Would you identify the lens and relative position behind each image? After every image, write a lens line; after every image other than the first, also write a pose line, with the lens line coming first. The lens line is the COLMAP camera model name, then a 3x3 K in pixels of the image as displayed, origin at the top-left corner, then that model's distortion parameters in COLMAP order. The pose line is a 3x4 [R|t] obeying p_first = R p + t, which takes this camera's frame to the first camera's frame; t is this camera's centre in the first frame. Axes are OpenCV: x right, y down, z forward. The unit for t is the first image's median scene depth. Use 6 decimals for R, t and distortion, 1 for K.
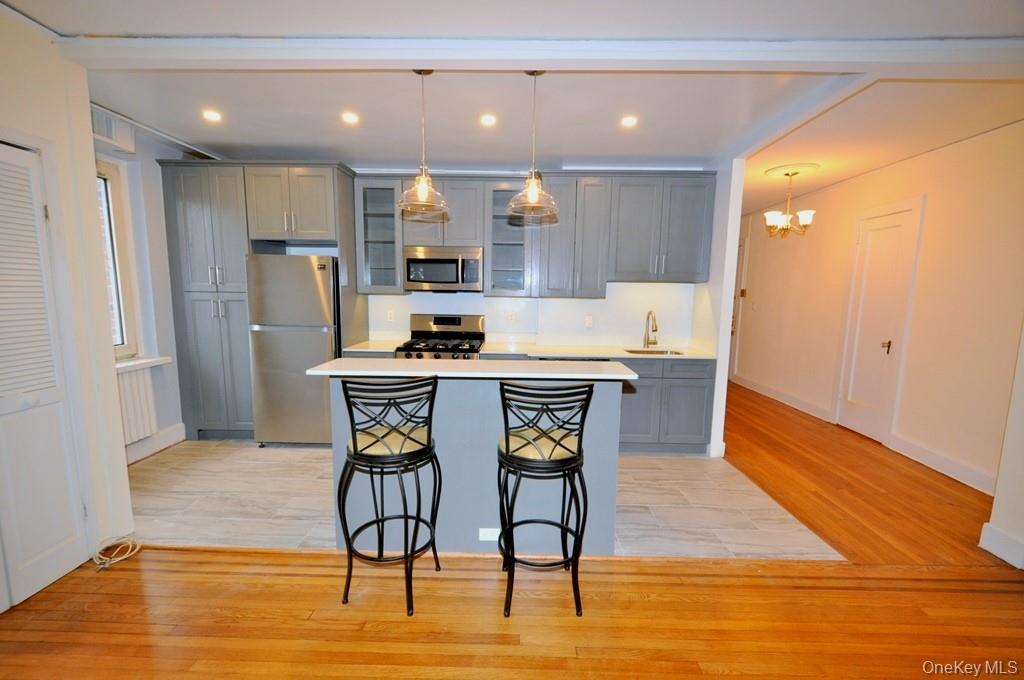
lens RADIAL K [[445.2, 0, 512.5], [0, 445.2, 349.2], [0, 0, 1]] dist [0.003528, -0.000534]
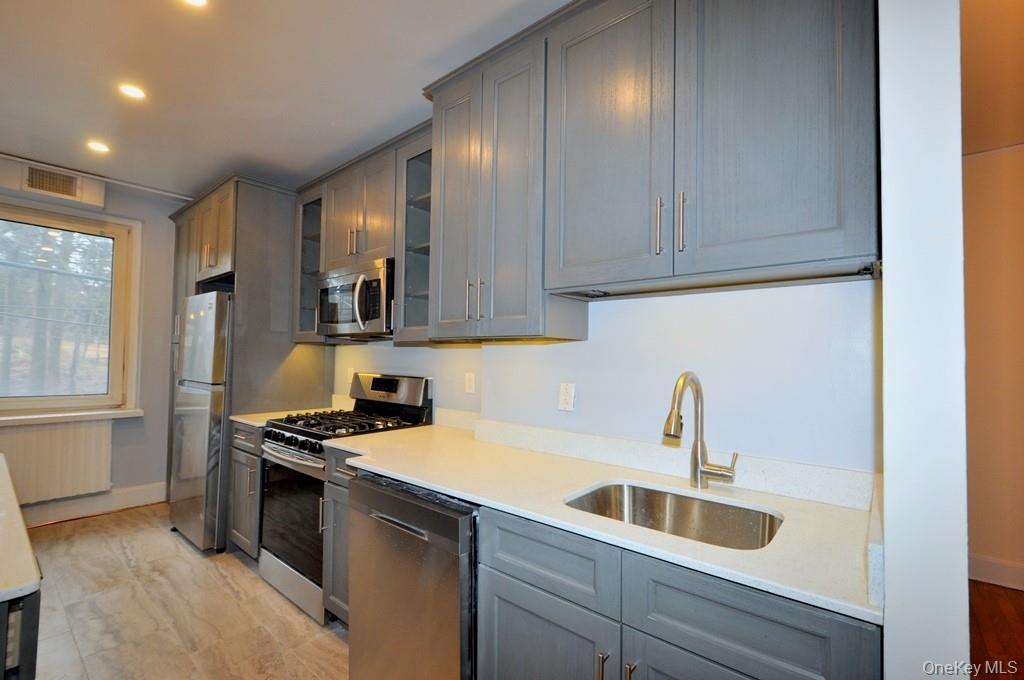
lens RADIAL K [[445.2, 0, 512.5], [0, 445.2, 349.2], [0, 0, 1]] dist [0.003528, -0.000534]
pose [[0.779094, -0.012788, -0.626777, 0.437116], [-0.083037, 0.988878, -0.123392, -0.057729], [0.621384, 0.148180, 0.769367, 0.708628]]
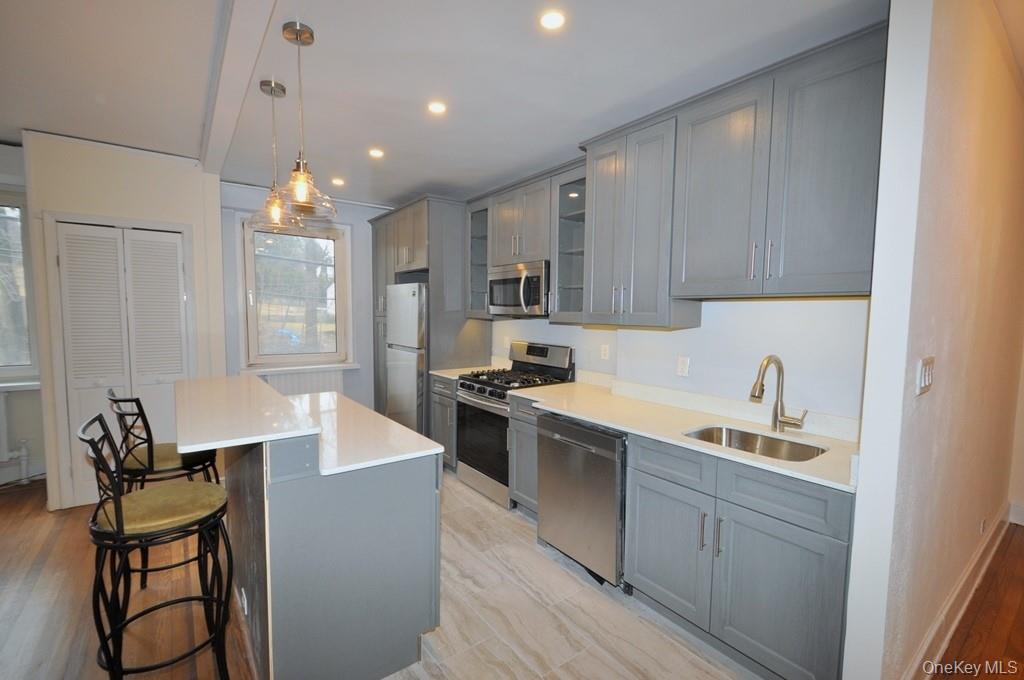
lens RADIAL K [[445.2, 0, 512.5], [0, 445.2, 349.2], [0, 0, 1]] dist [0.003528, -0.000534]
pose [[0.618594, 0.061867, -0.783272, 0.545723], [-0.101111, 0.994874, -0.001272, -0.069951], [0.779178, 0.079984, 0.621678, 0.503415]]
